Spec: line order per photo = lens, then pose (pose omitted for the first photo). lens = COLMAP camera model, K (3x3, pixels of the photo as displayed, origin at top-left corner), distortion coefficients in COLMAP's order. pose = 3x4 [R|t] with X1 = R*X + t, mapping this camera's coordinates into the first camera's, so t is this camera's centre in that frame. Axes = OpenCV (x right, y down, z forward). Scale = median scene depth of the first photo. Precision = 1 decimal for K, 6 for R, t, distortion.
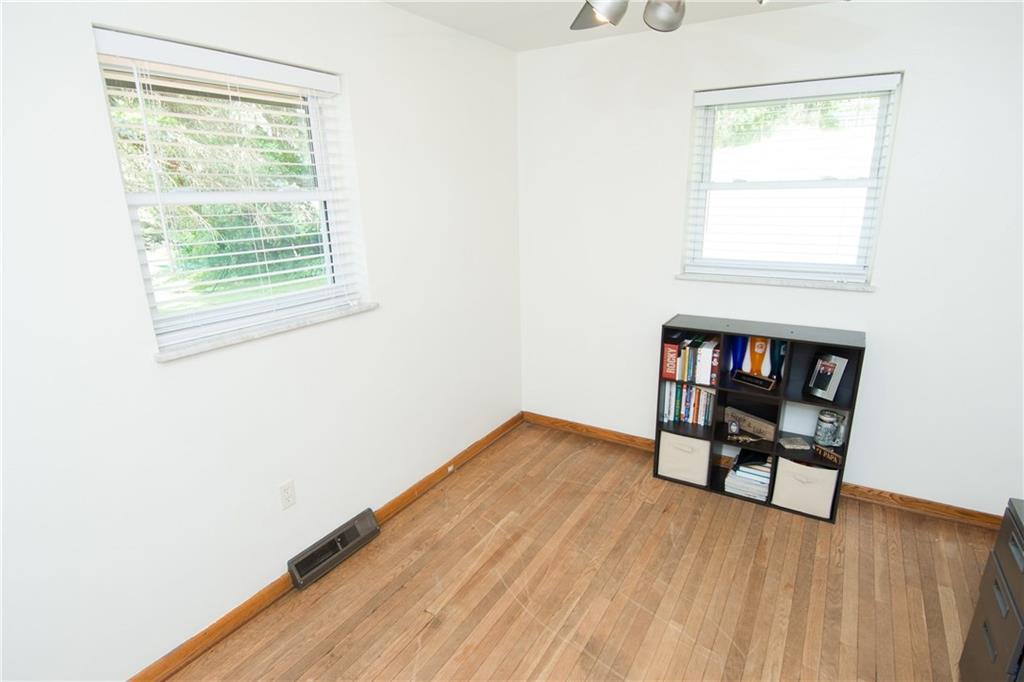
lens RADIAL K [[539.3, 0, 518.2], [0, 539.3, 347.6], [0, 0, 1]] dist [0.050958, -0.052999]
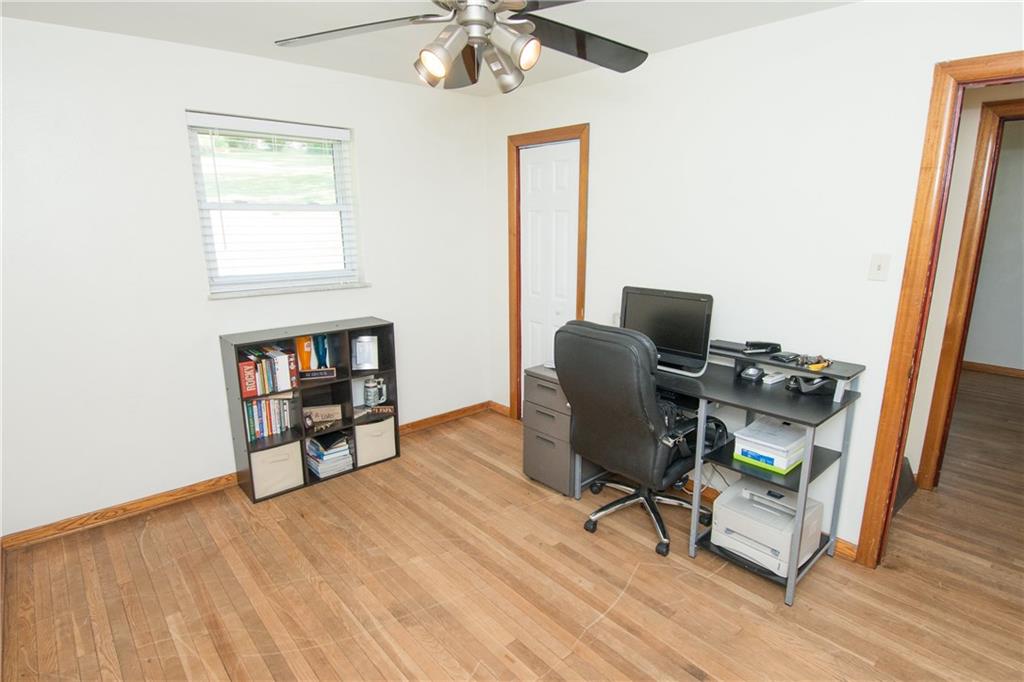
lens RADIAL K [[539.3, 0, 518.2], [0, 539.3, 347.6], [0, 0, 1]] dist [0.050958, -0.052999]
pose [[0.298947, -0.205197, 0.931947, -0.503503], [0.267763, 0.955411, 0.124471, -0.022111], [-0.915933, 0.212331, 0.340561, 0.209640]]
